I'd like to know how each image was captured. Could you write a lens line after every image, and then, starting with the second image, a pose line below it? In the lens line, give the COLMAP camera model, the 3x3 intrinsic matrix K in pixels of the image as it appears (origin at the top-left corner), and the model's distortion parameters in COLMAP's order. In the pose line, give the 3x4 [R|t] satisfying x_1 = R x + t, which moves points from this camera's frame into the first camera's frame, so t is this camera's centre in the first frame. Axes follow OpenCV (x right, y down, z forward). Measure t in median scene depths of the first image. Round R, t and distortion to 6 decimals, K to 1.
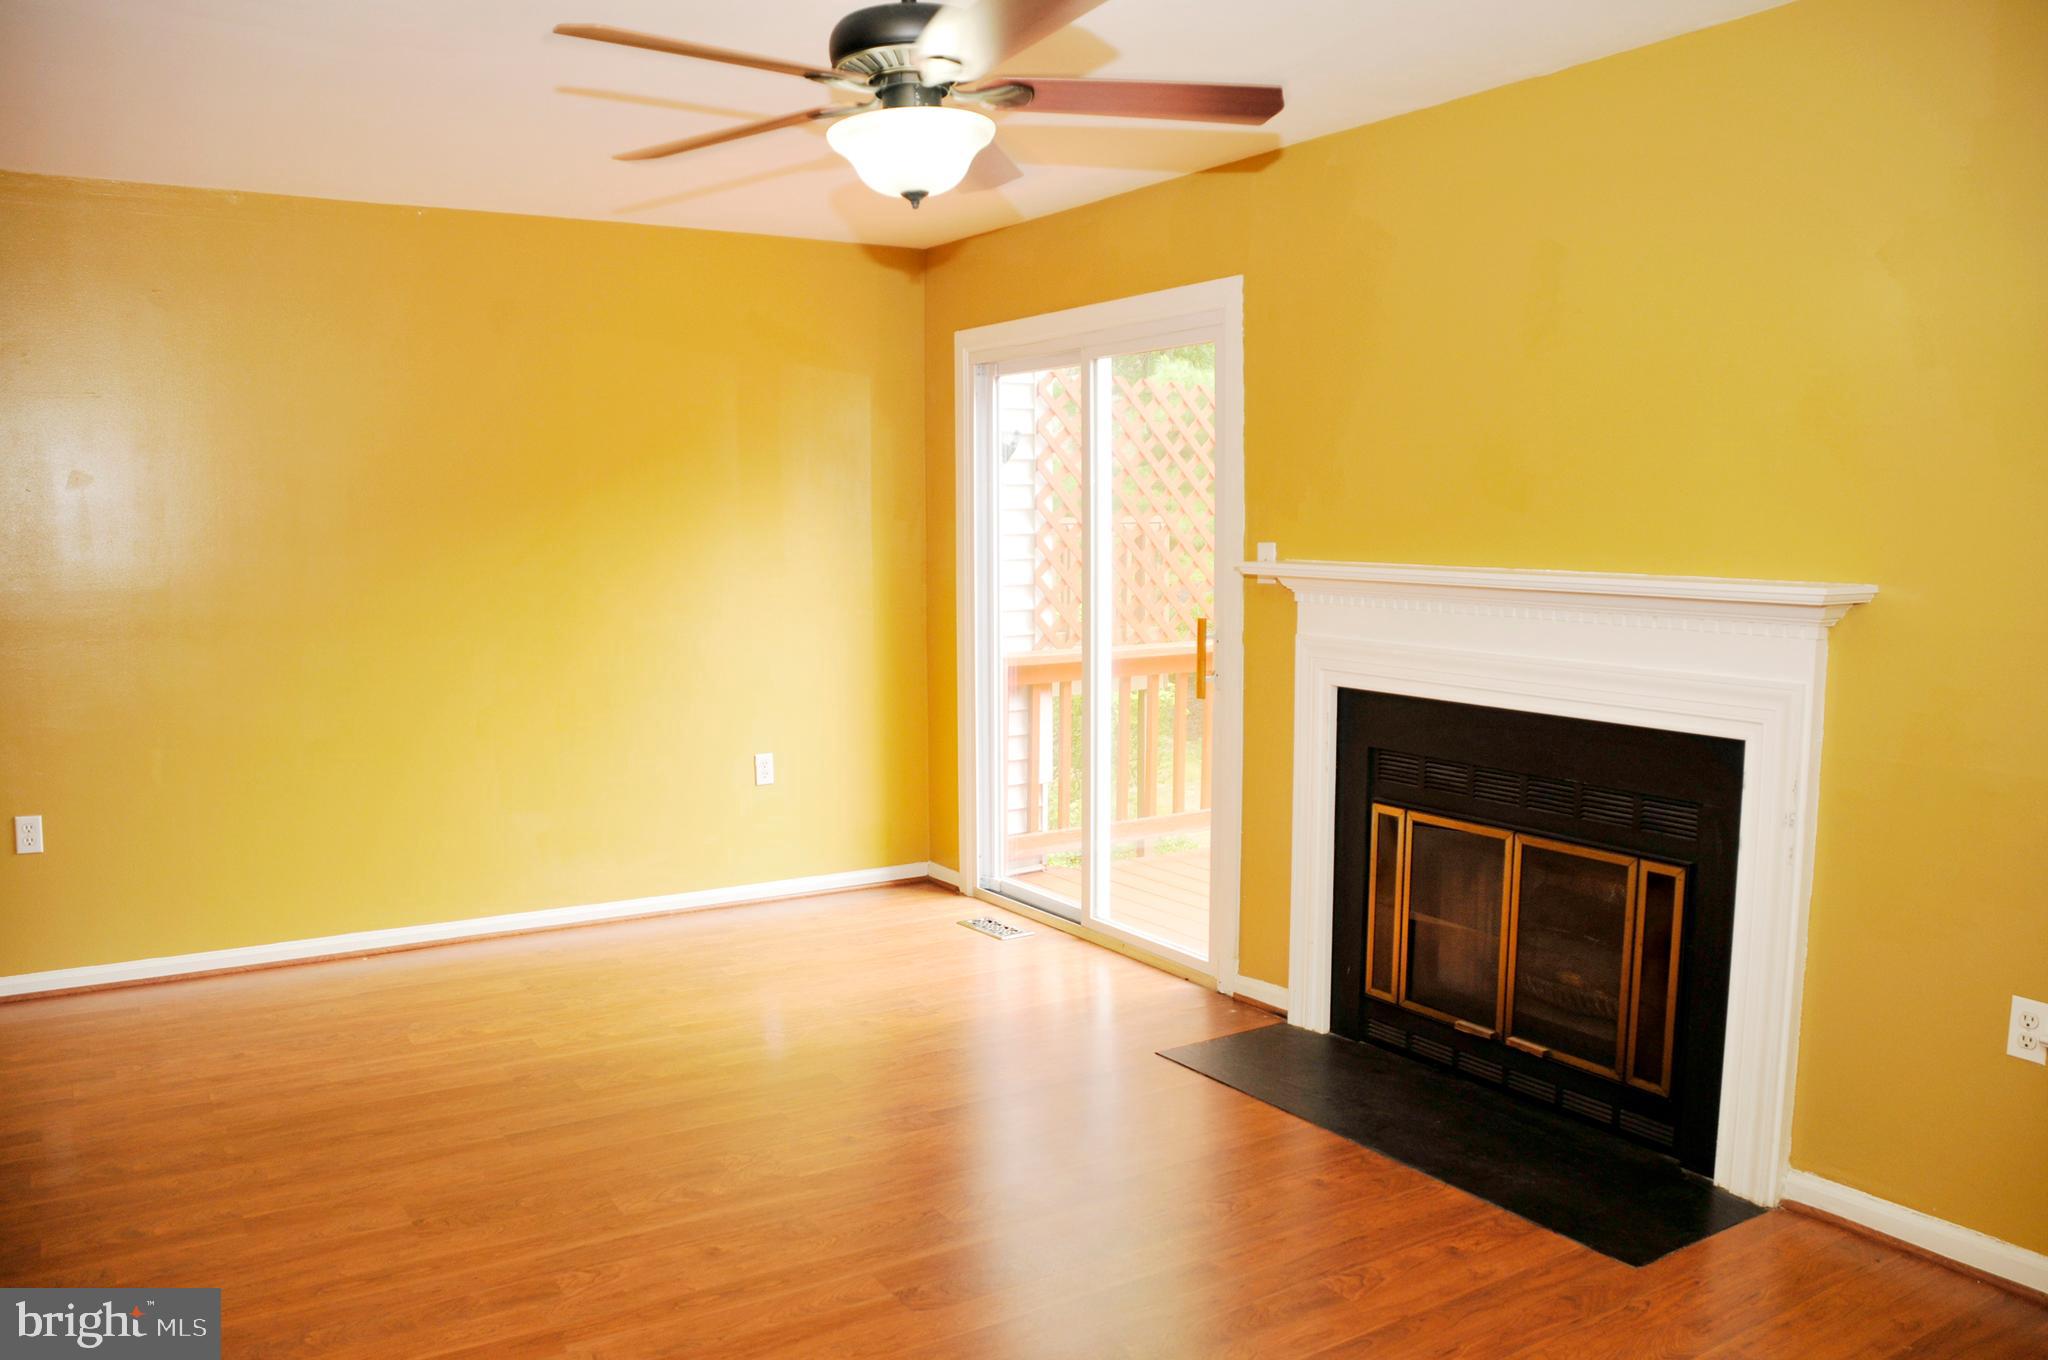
lens RADIAL K [[1558.6, 0, 1036.4], [0, 1558.6, 709.4], [0, 0, 1]] dist [-0.148335, 0.081817]
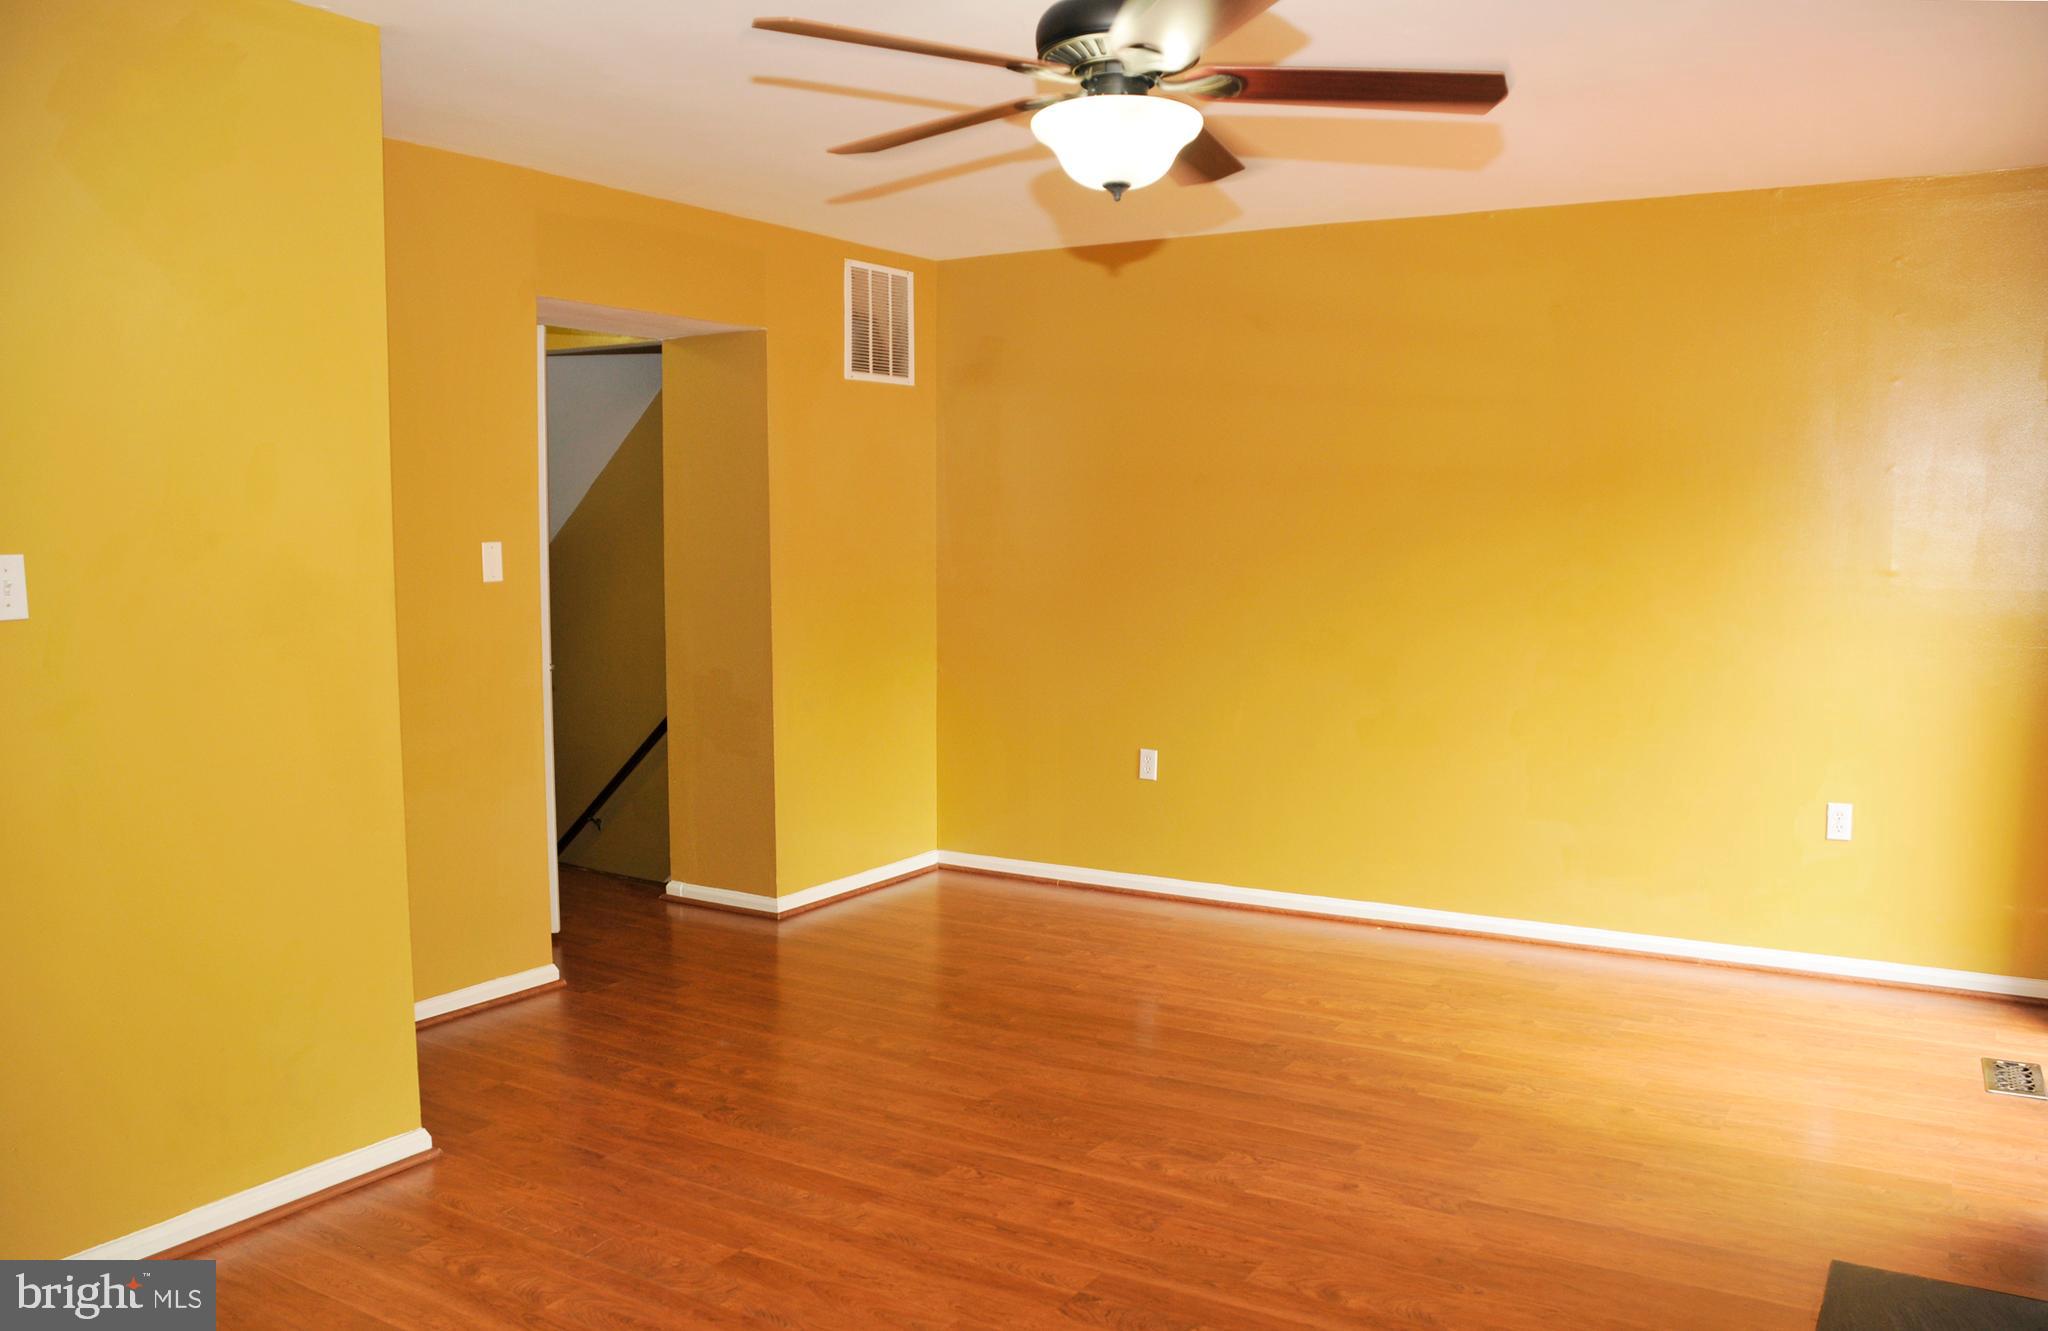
lens RADIAL K [[1624.9, 0, 1026.2], [0, 1624.9, 708.5], [0, 0, 1]] dist [-0.127409, 0.003280]
pose [[0.434270, 0.102697, -0.894909, 0.552188], [-0.104808, 0.992493, 0.063036, -0.041003], [0.894664, 0.066419, 0.441774, 0.338813]]
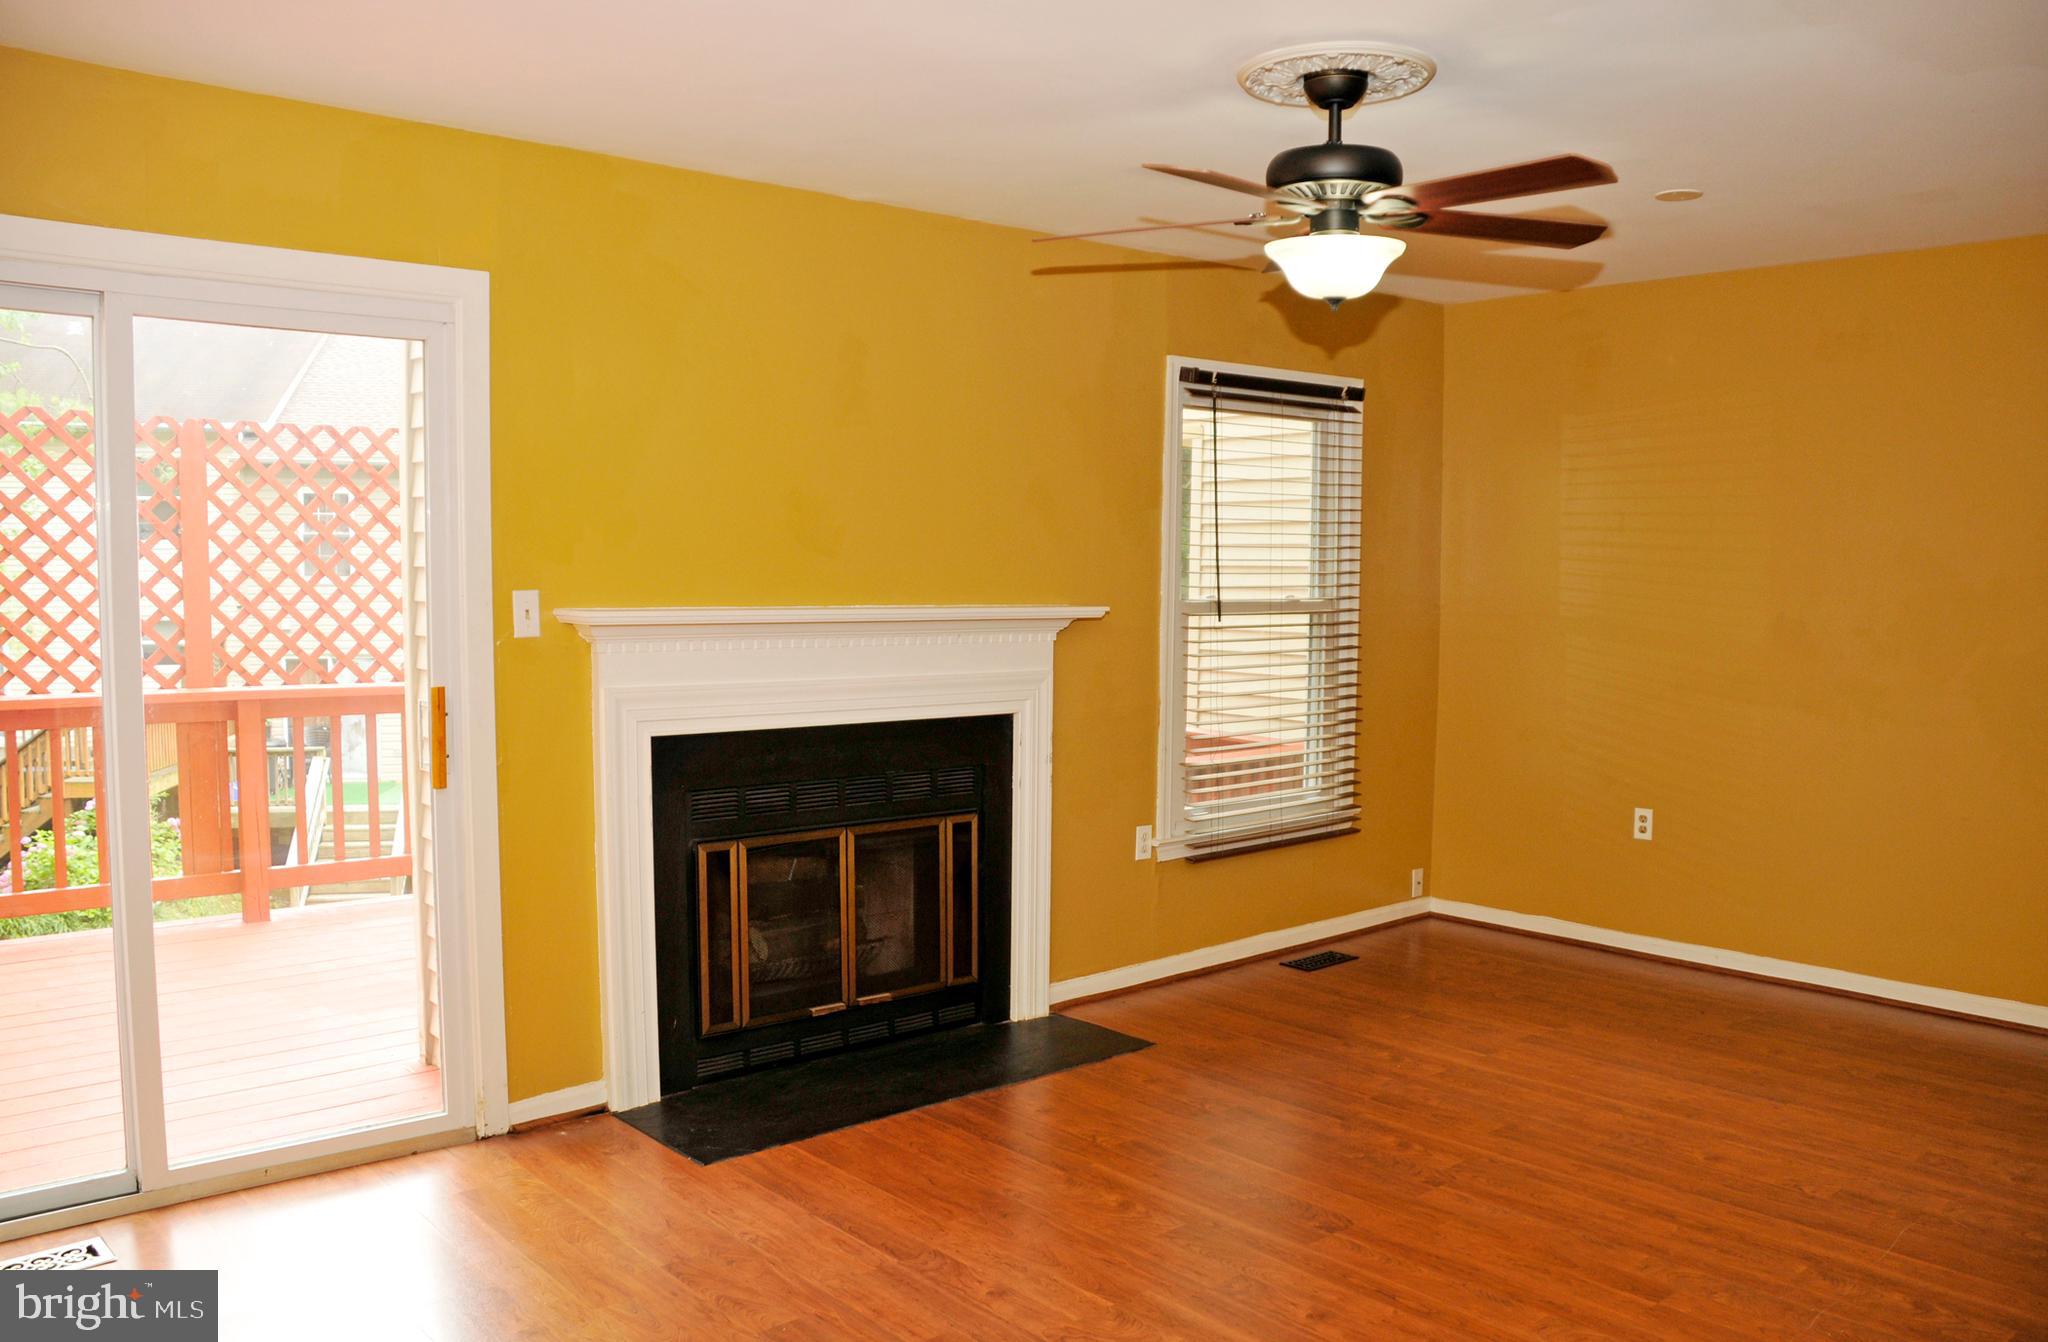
lens RADIAL K [[1584.4, 0, 1023.7], [0, 1584.4, 697.1], [0, 0, 1]] dist [-0.166712, 0.090989]
pose [[-0.144061, -0.075141, 0.986712, -0.831058], [0.111489, 0.989532, 0.091633, -0.106644], [-0.983268, 0.123208, -0.134175, 0.938398]]
